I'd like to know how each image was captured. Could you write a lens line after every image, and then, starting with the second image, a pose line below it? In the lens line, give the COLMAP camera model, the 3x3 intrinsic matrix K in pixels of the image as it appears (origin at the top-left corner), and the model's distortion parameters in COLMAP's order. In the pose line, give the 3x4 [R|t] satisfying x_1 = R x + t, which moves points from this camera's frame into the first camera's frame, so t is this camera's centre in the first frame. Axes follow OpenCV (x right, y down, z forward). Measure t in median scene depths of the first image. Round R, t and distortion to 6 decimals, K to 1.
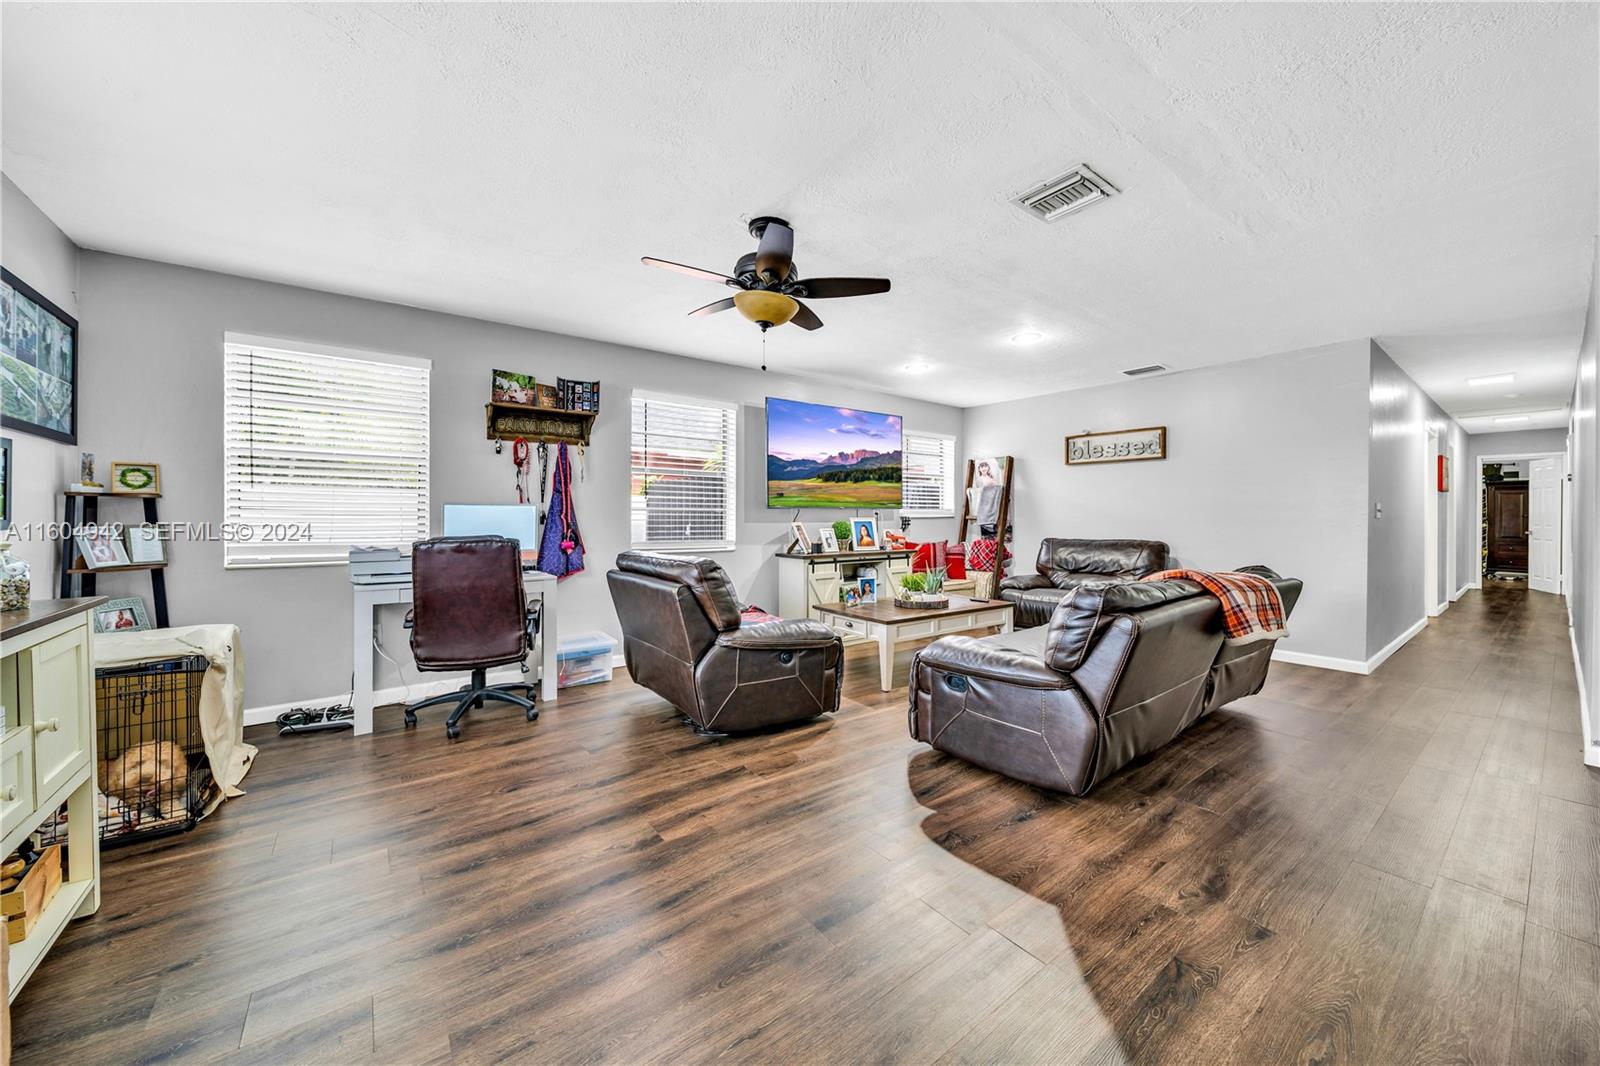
lens RADIAL K [[580.8, 0, 799.9], [0, 580.8, 525.5], [0, 0, 1]] dist [-0.002005, 0.000168]
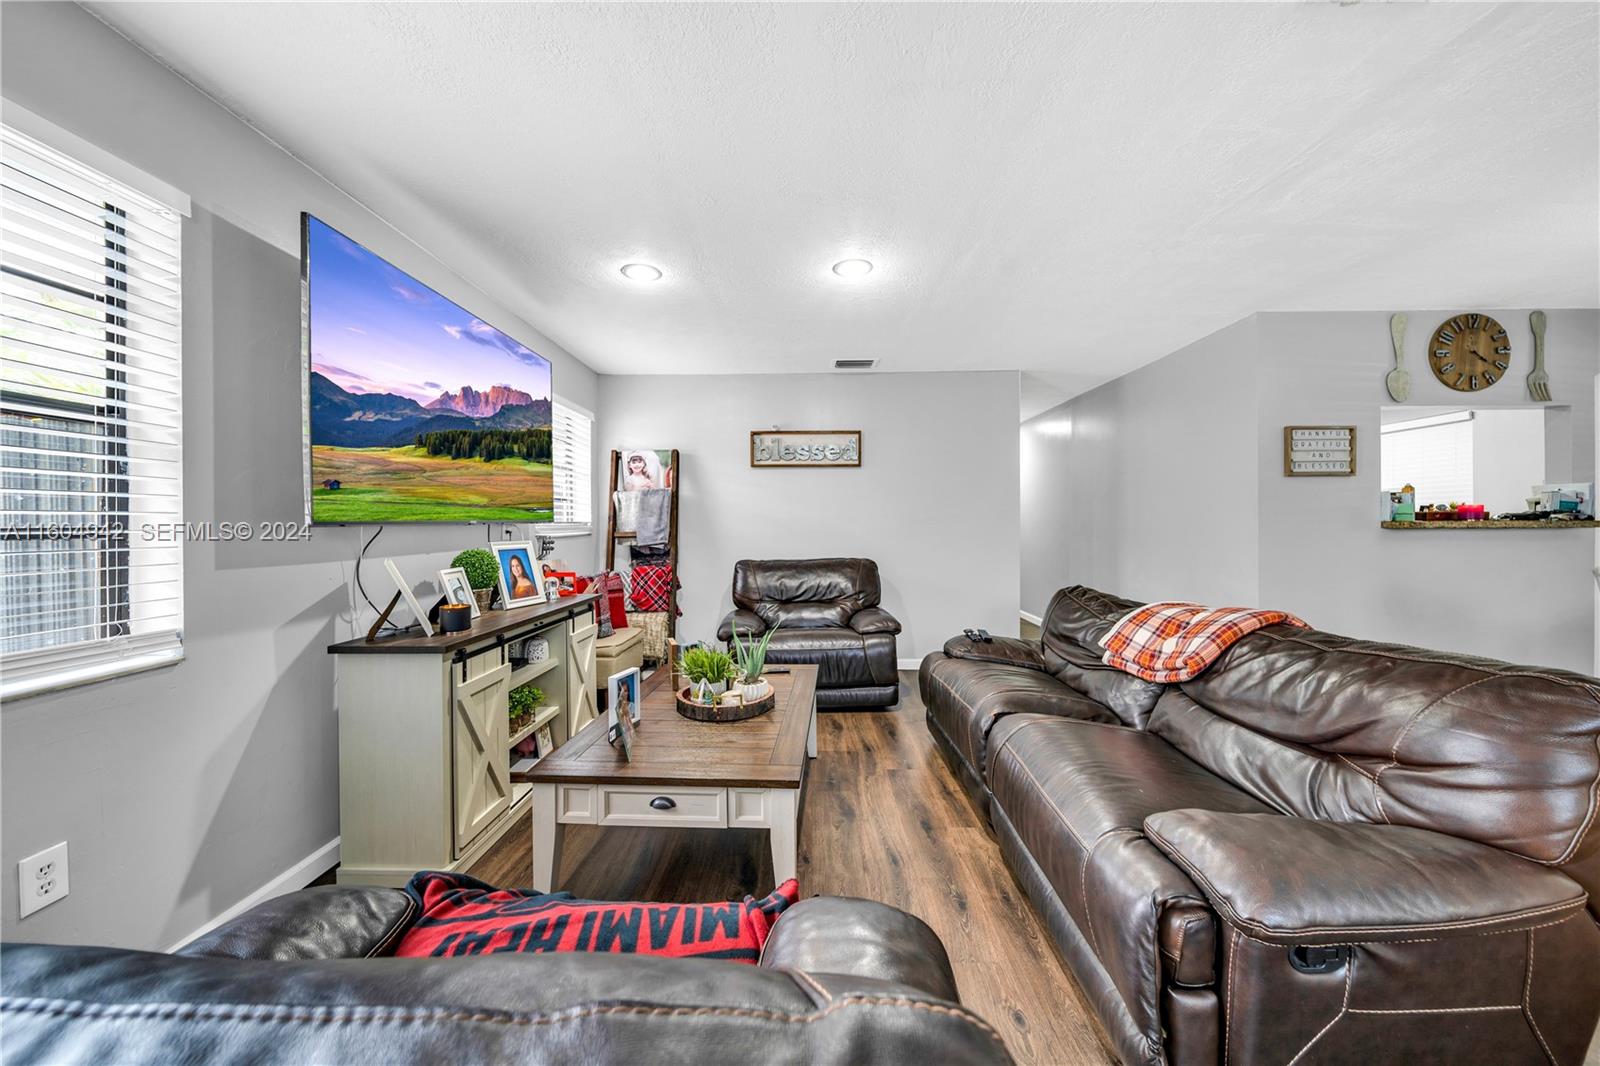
lens RADIAL K [[580.8, 0, 806.8], [0, 580.8, 528.0], [0, 0, 1]] dist [-0.002005, 0.000168]
pose [[0.618294, -0.009756, 0.785886, -0.130284], [0.020308, 0.999787, -0.003566, -0.017368], [-0.785684, 0.018165, 0.618361, 0.487812]]
